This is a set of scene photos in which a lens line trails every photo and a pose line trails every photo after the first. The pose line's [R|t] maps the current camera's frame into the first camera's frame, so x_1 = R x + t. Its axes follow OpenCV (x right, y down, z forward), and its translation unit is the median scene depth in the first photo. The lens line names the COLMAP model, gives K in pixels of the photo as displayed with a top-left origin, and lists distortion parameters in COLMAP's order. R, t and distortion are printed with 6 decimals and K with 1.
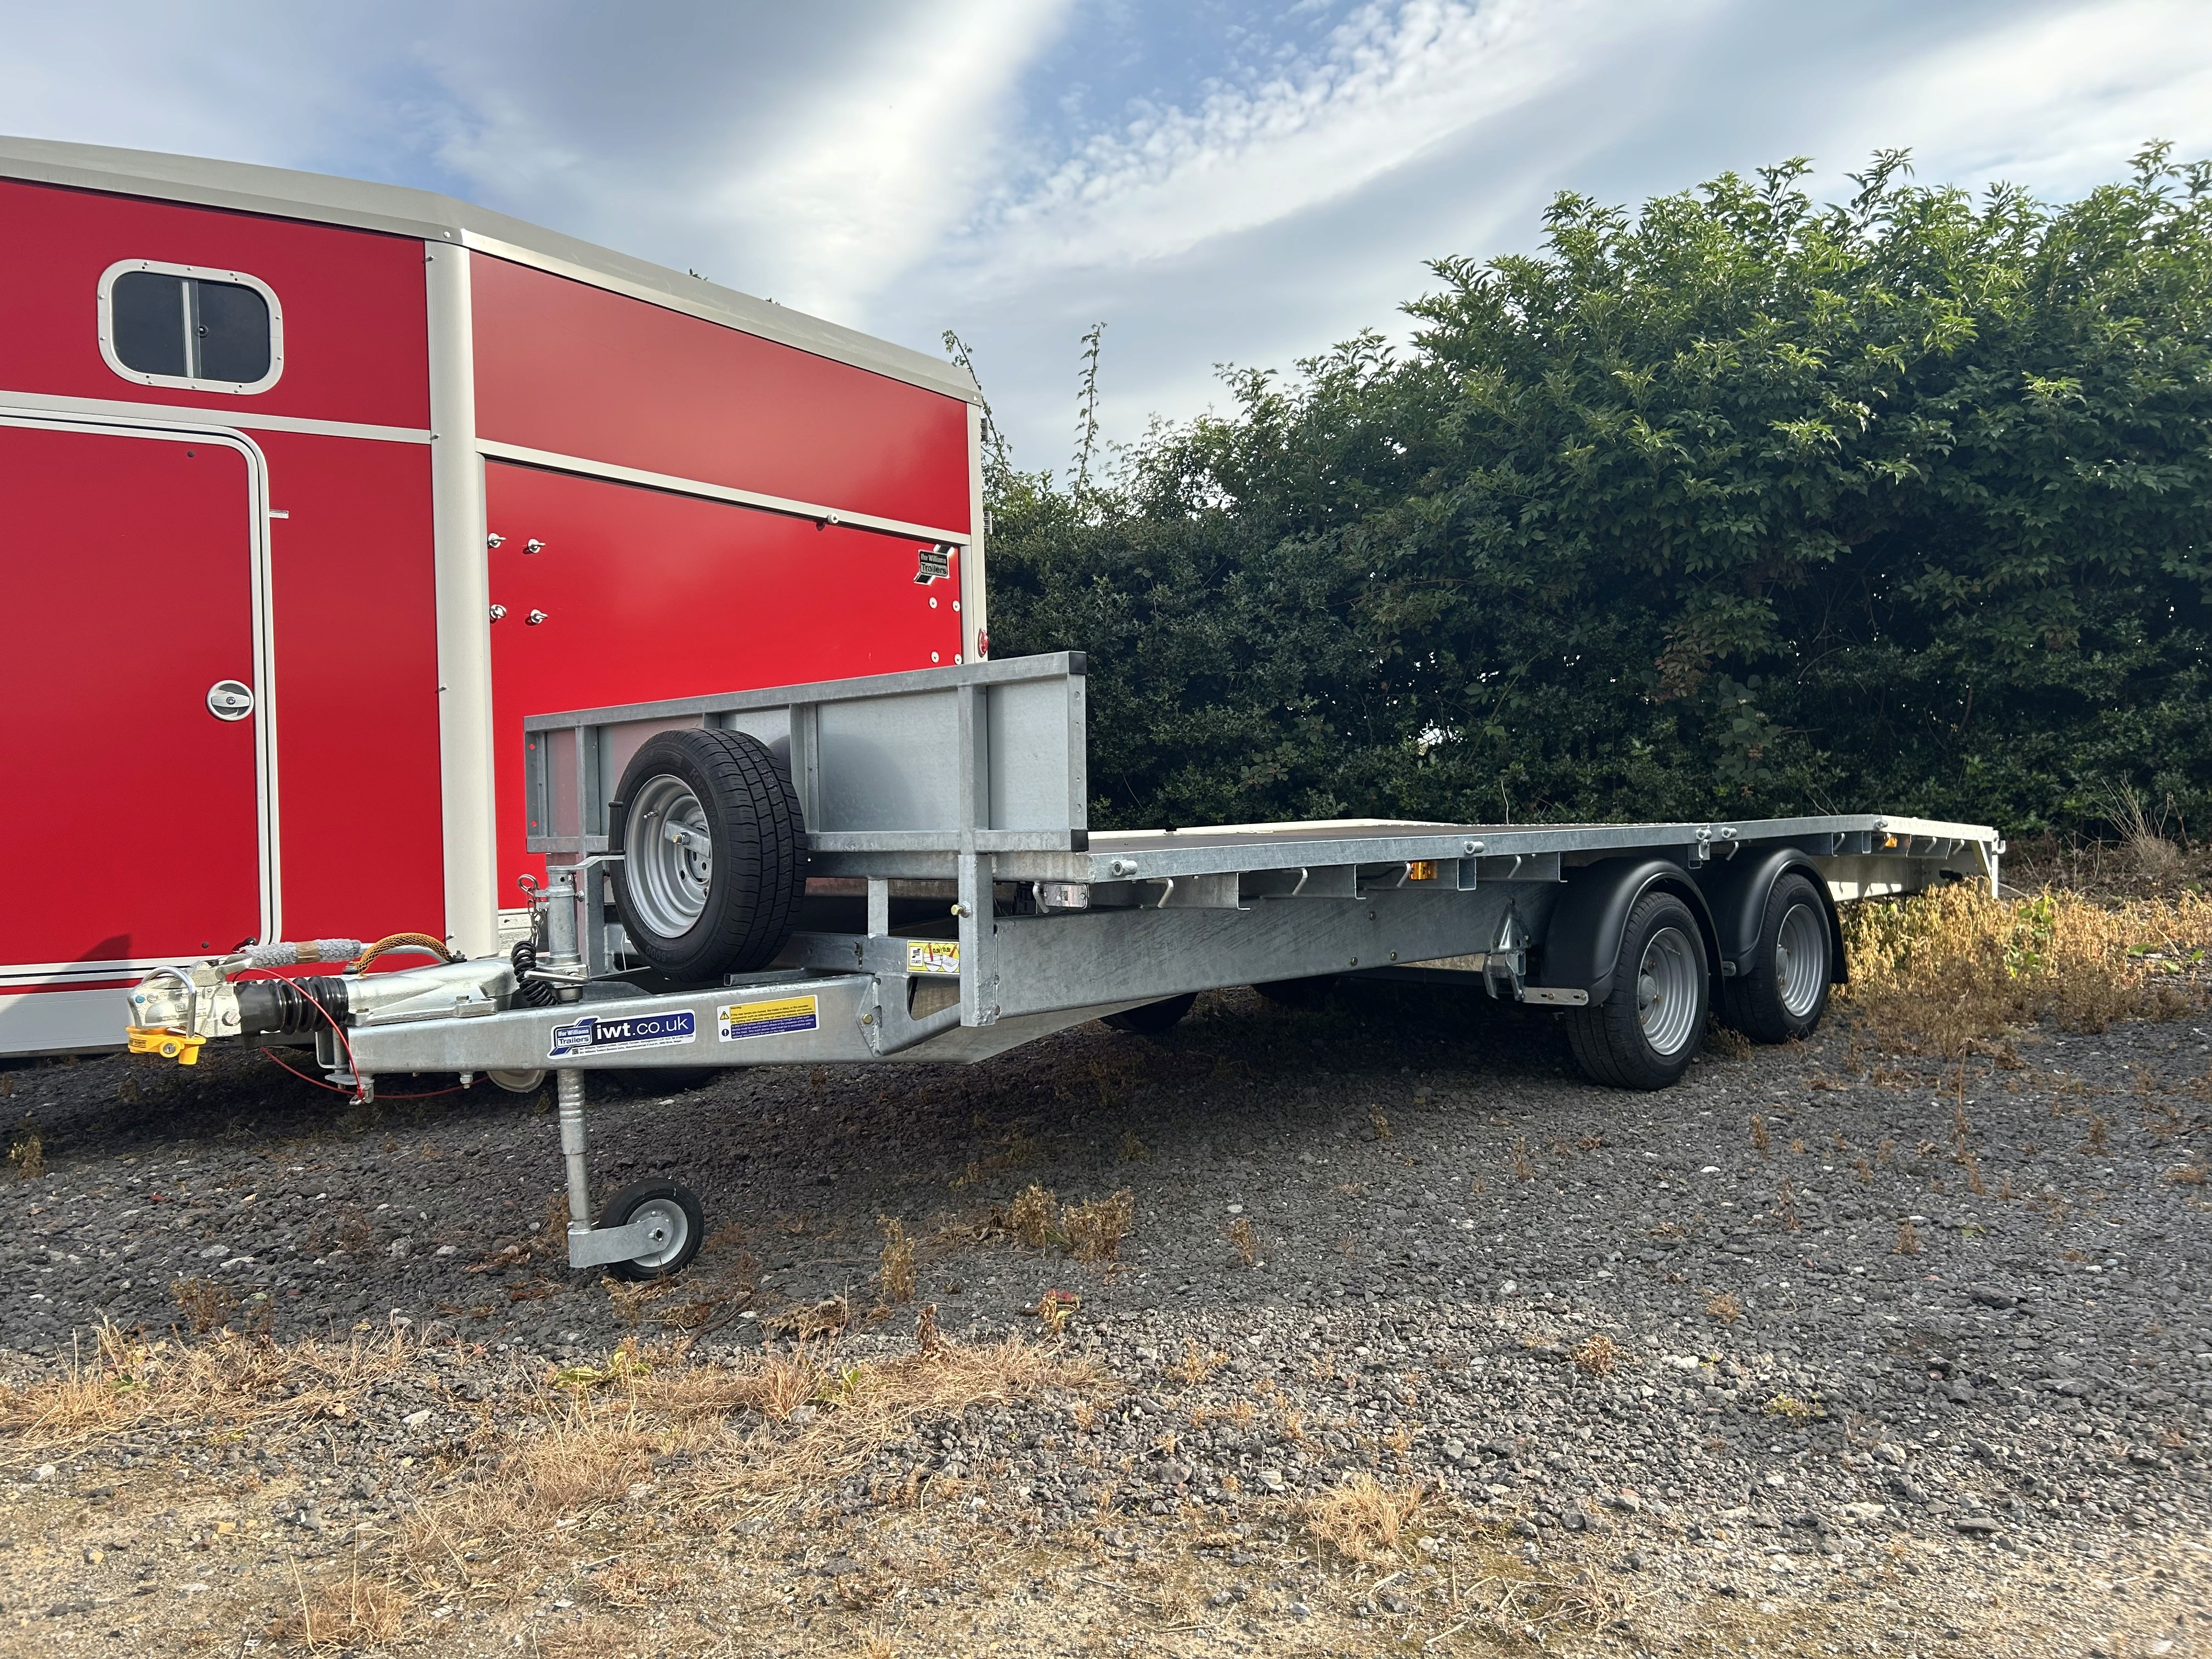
lens RADIAL K [[1670.1, 0, 1082.0], [0, 1670.1, 843.7], [0, 0, 1]] dist [0.054134, -0.077640]
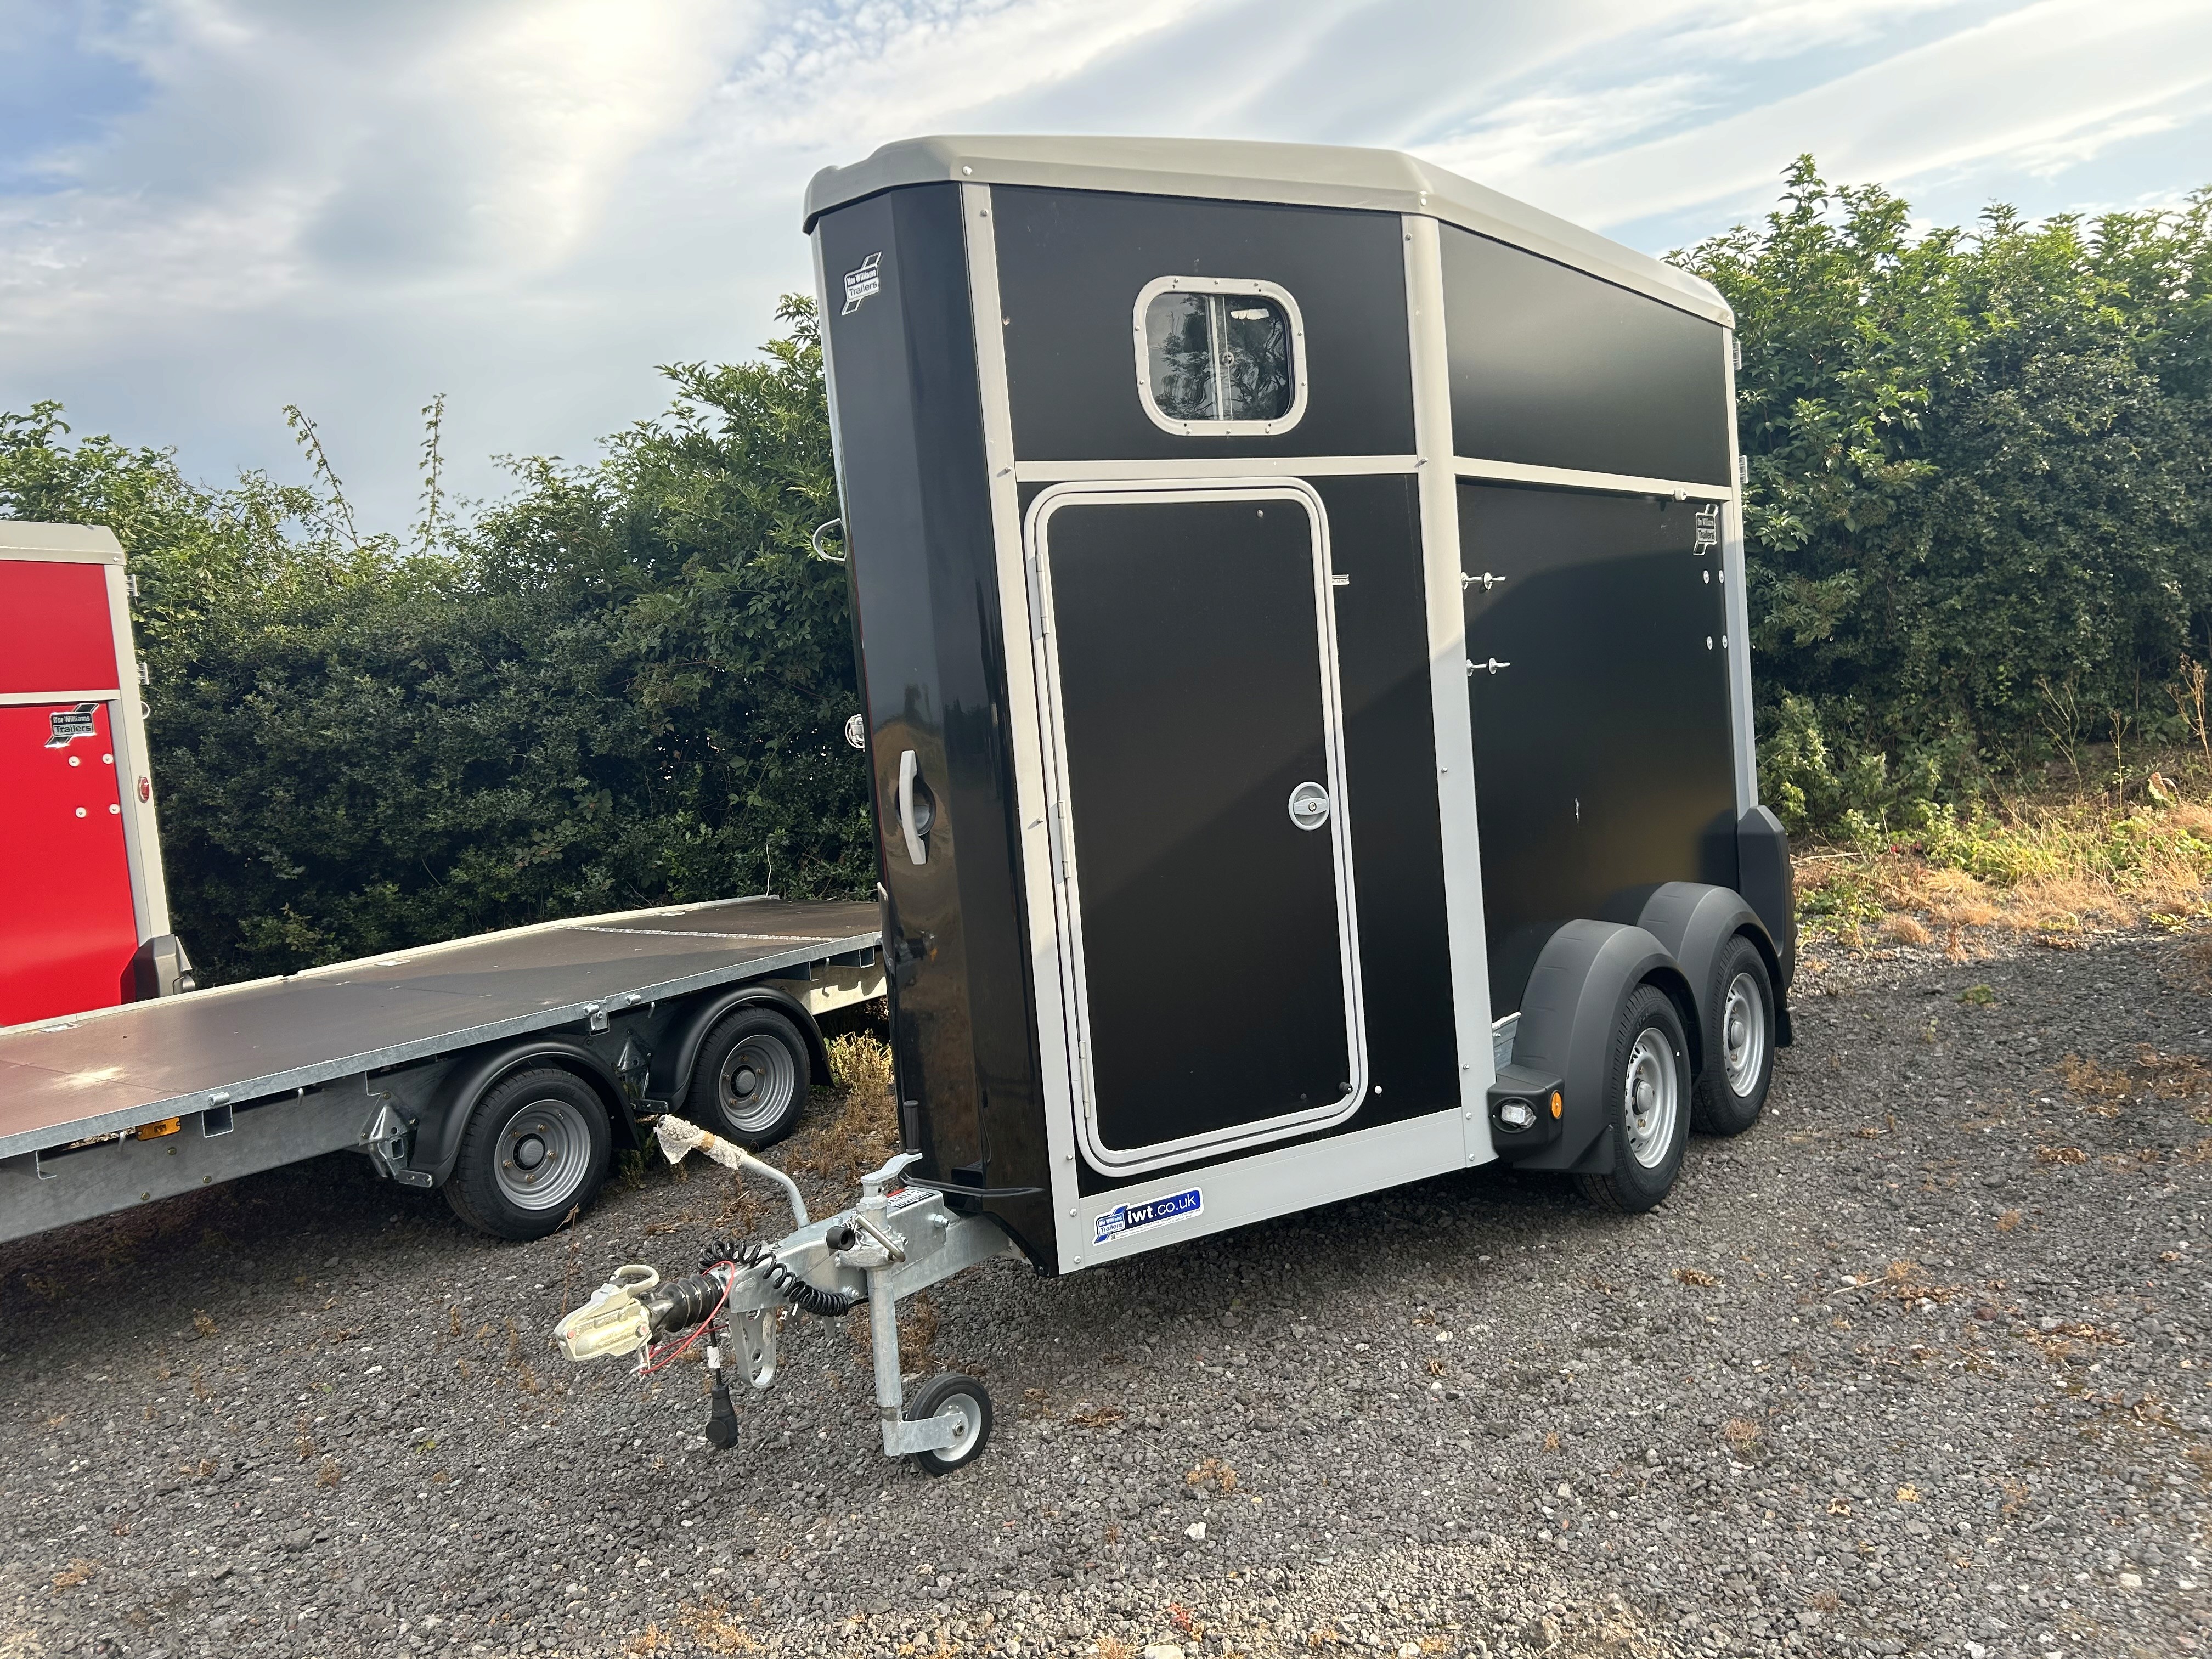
lens RADIAL K [[1687.1, 0, 1118.0], [0, 1687.1, 816.6], [0, 0, 1]] dist [0.058422, -0.064558]
pose [[0.989144, -0.068004, 0.130267, 0.342706], [0.060643, 0.996375, 0.059662, -0.110371], [-0.133852, -0.051115, 0.989682, -0.125563]]
